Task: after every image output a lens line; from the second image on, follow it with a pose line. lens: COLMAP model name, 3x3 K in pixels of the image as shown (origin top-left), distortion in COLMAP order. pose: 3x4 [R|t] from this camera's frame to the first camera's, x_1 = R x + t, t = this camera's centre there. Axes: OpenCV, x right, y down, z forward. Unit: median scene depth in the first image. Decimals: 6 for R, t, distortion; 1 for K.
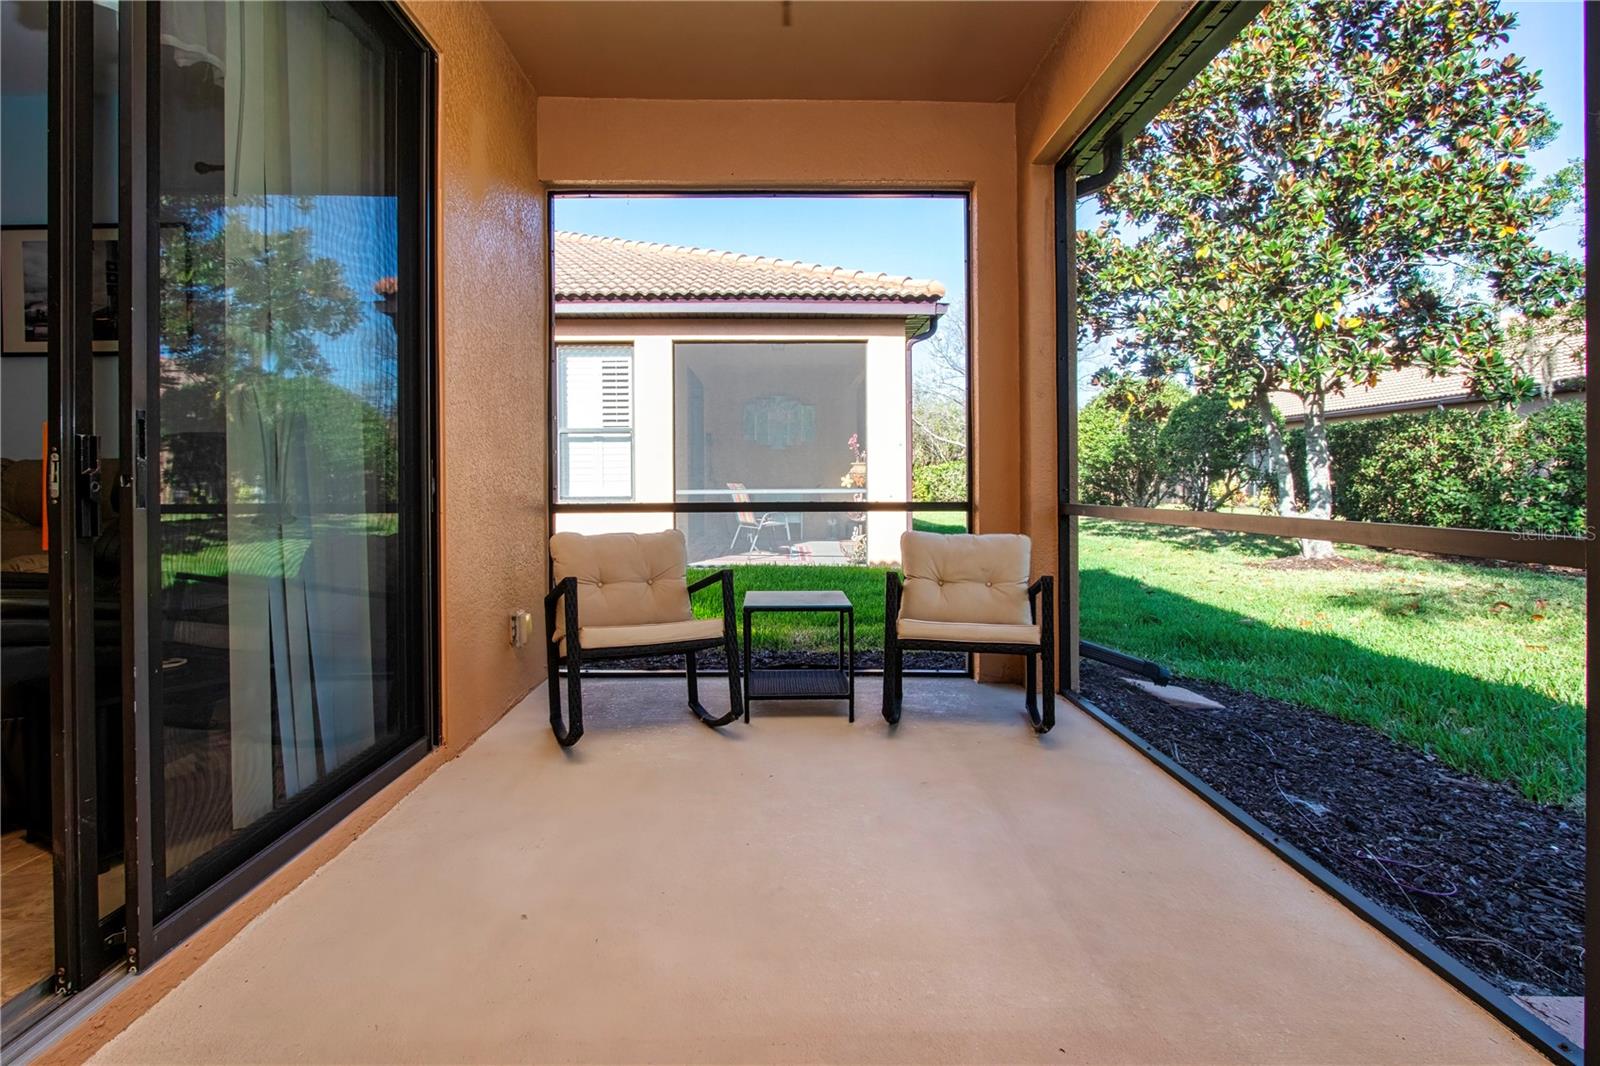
lens RADIAL K [[766.9, 0, 796.4], [0, 766.9, 495.4], [0, 0, 1]] dist [-0.010550, 0.001125]
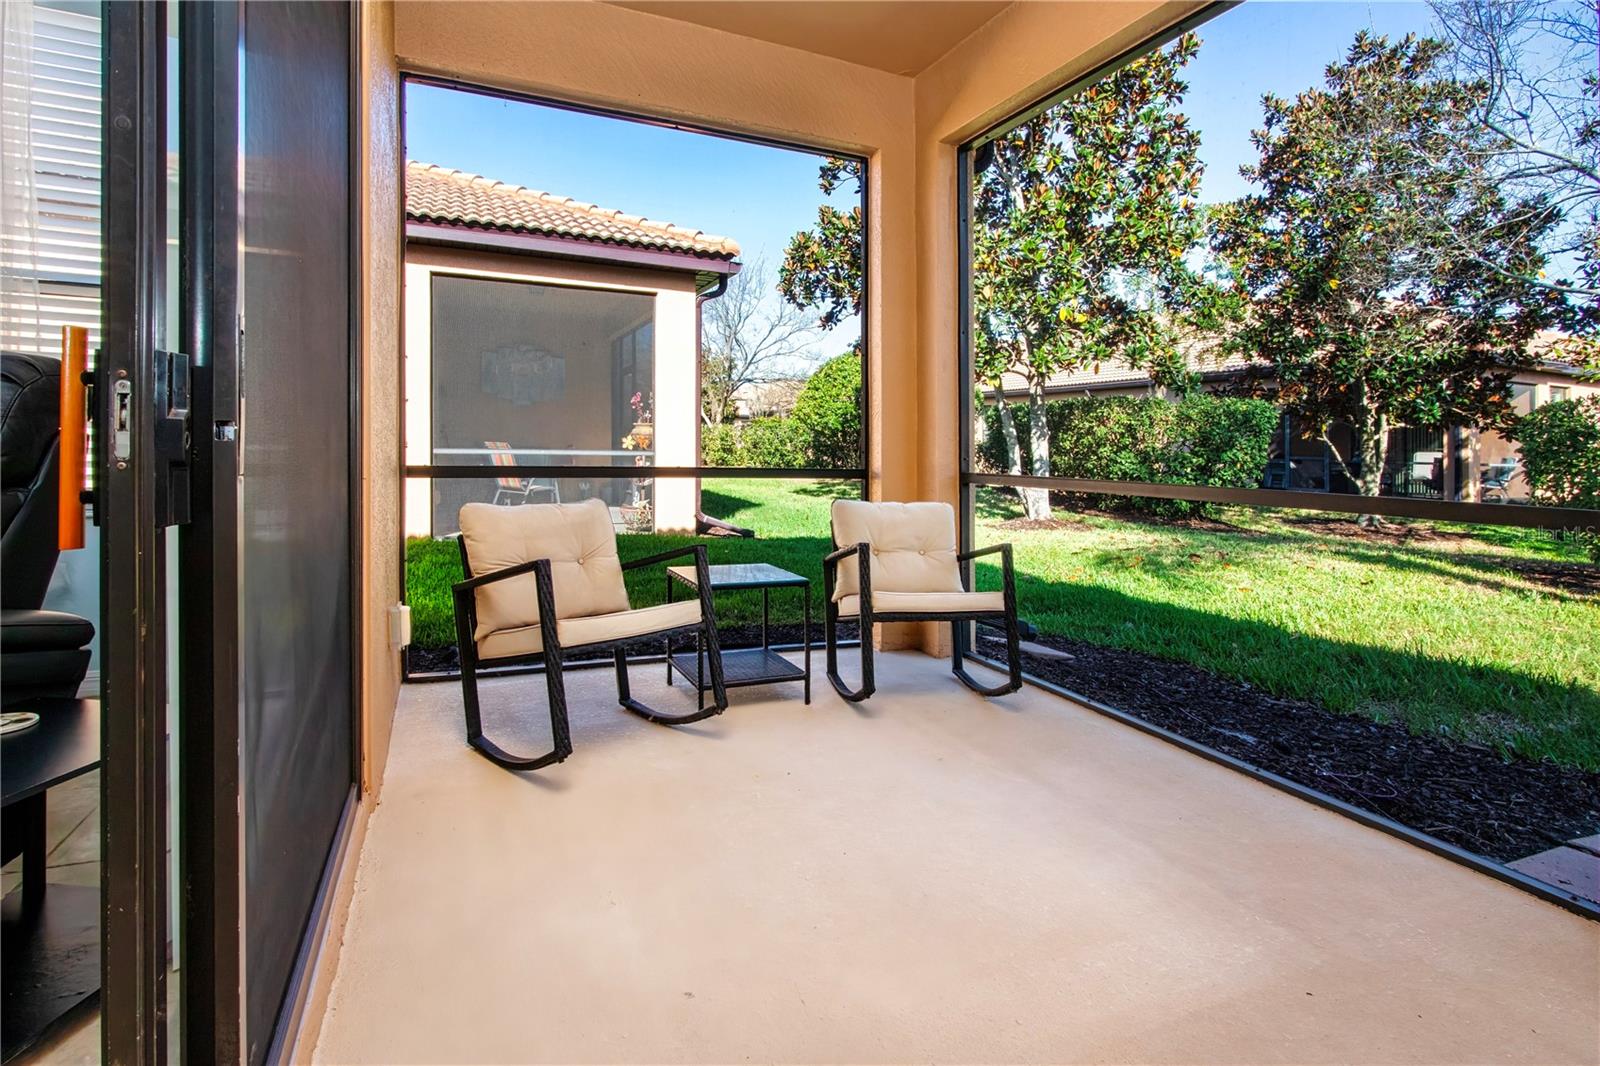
lens RADIAL K [[792.6, 0, 796.3], [0, 792.6, 451.5], [0, 0, 1]] dist [-0.009255, 0.001119]
pose [[0.923600, 0.019819, 0.382846, -0.120137], [-0.016886, 0.999797, -0.011022, -0.000858], [-0.382986, 0.003716, 0.923747, 0.041181]]
